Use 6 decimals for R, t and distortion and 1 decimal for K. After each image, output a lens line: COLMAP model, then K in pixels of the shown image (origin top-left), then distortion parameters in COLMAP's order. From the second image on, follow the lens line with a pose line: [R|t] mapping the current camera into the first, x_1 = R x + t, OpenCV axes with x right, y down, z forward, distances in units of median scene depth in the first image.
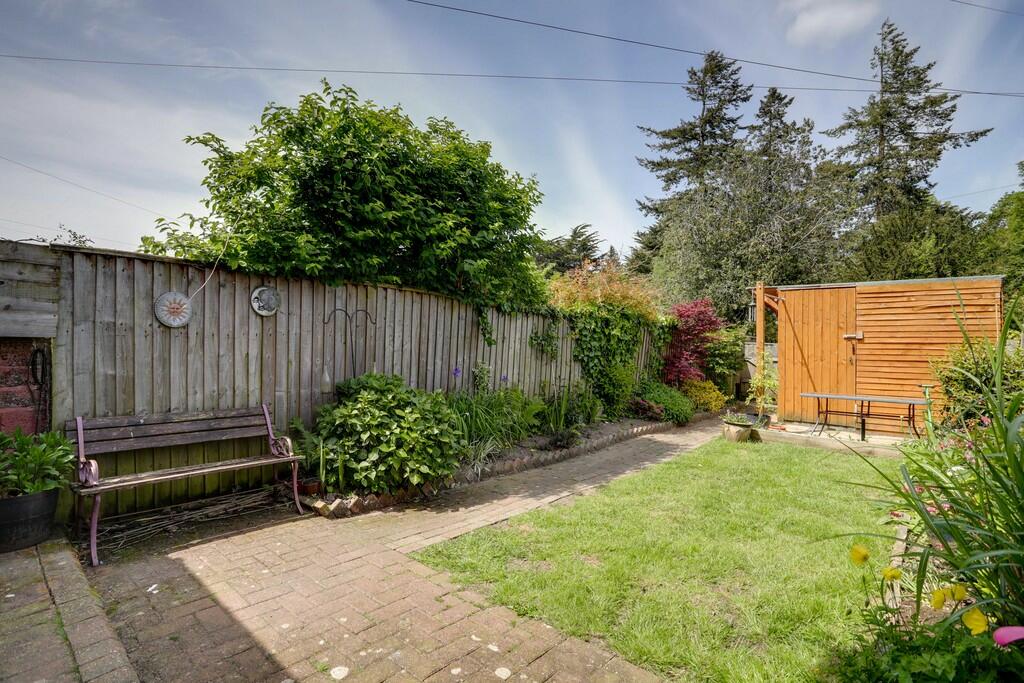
lens RADIAL K [[501.2, 0, 517.8], [0, 501.2, 337.7], [0, 0, 1]] dist [-0.020341, 0.000147]
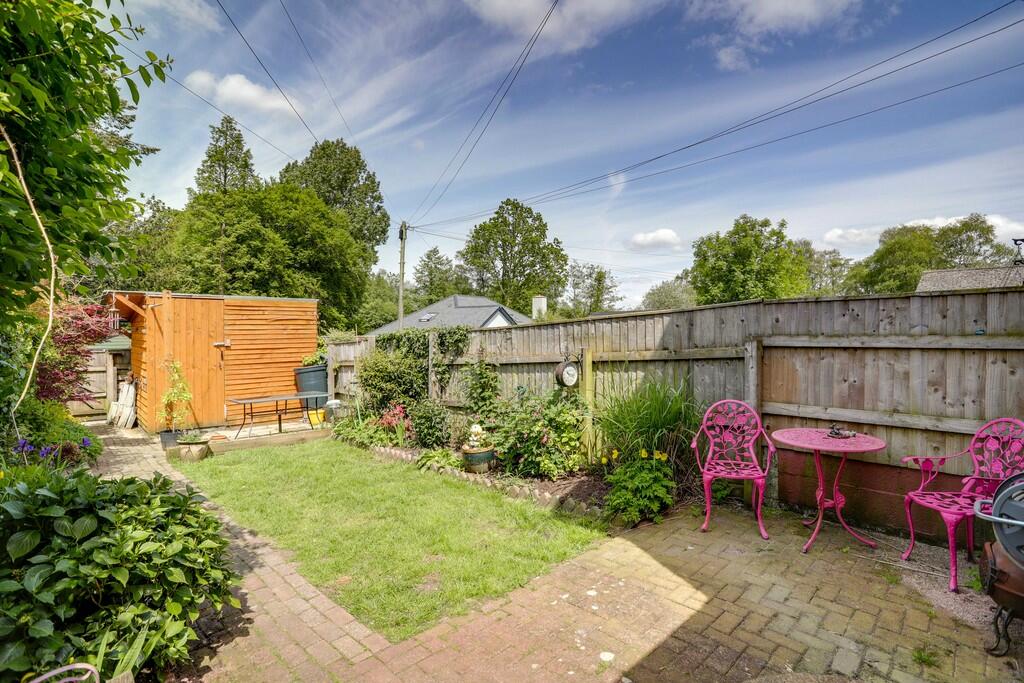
lens RADIAL K [[501.2, 0, 517.8], [0, 501.2, 337.7], [0, 0, 1]] dist [-0.020341, 0.000147]
pose [[0.067537, -0.022106, 0.997472, -0.389357], [-0.000331, 0.999754, 0.022179, -0.041664], [-0.997717, -0.001828, 0.067513, 0.266329]]
